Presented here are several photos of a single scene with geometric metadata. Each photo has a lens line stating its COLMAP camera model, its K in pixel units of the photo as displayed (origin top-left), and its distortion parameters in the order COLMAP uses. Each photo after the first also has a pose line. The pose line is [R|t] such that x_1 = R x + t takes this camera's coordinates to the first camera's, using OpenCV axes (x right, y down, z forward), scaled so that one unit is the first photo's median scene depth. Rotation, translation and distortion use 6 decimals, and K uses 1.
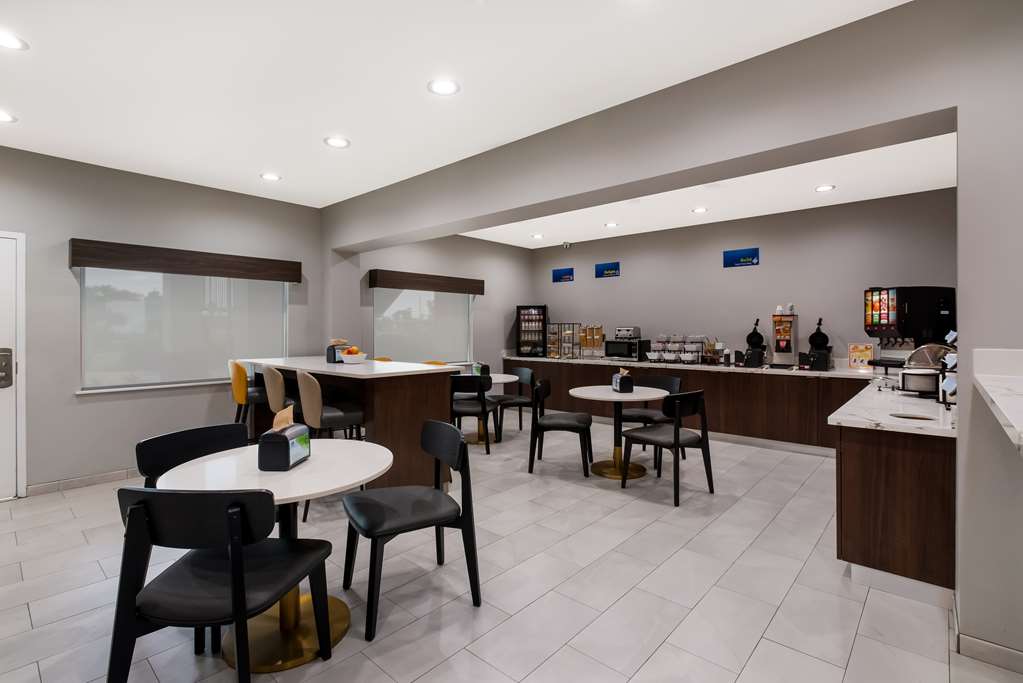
lens RADIAL K [[488.1, 0, 510.6], [0, 488.1, 327.9], [0, 0, 1]] dist [-0.000703, -0.000080]
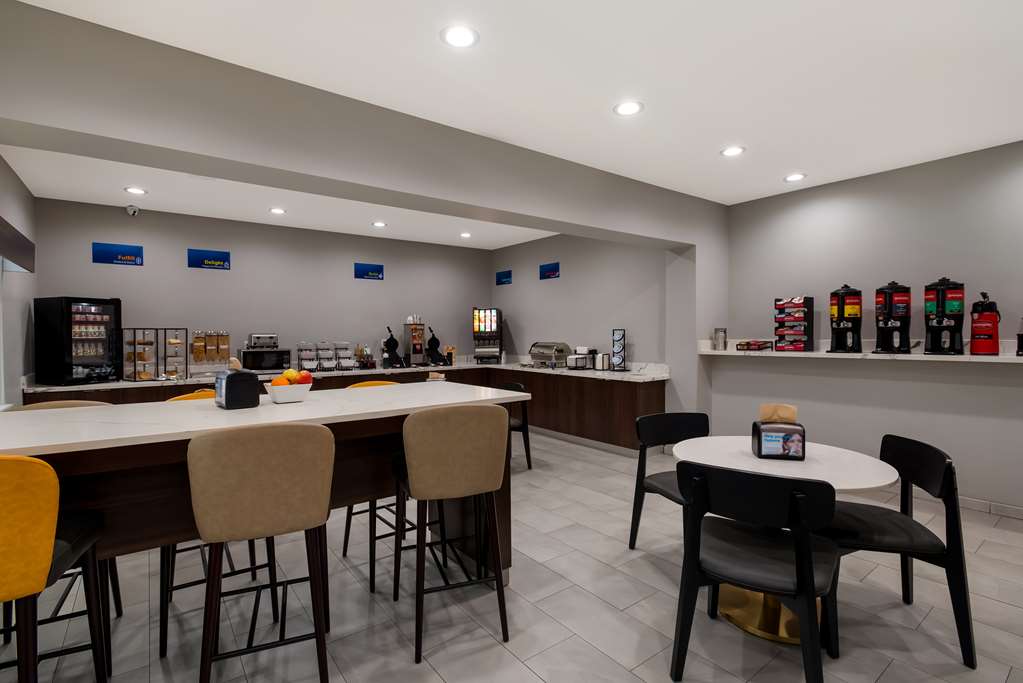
lens RADIAL K [[488.4, 0, 511.5], [0, 488.4, 341.5], [0, 0, 1]] dist [-0.001812, -0.000169]
pose [[0.195530, -0.010229, 0.980644, -0.522234], [0.007267, 0.999933, 0.008981, 0.007432], [-0.980671, 0.005370, 0.195592, 0.437044]]
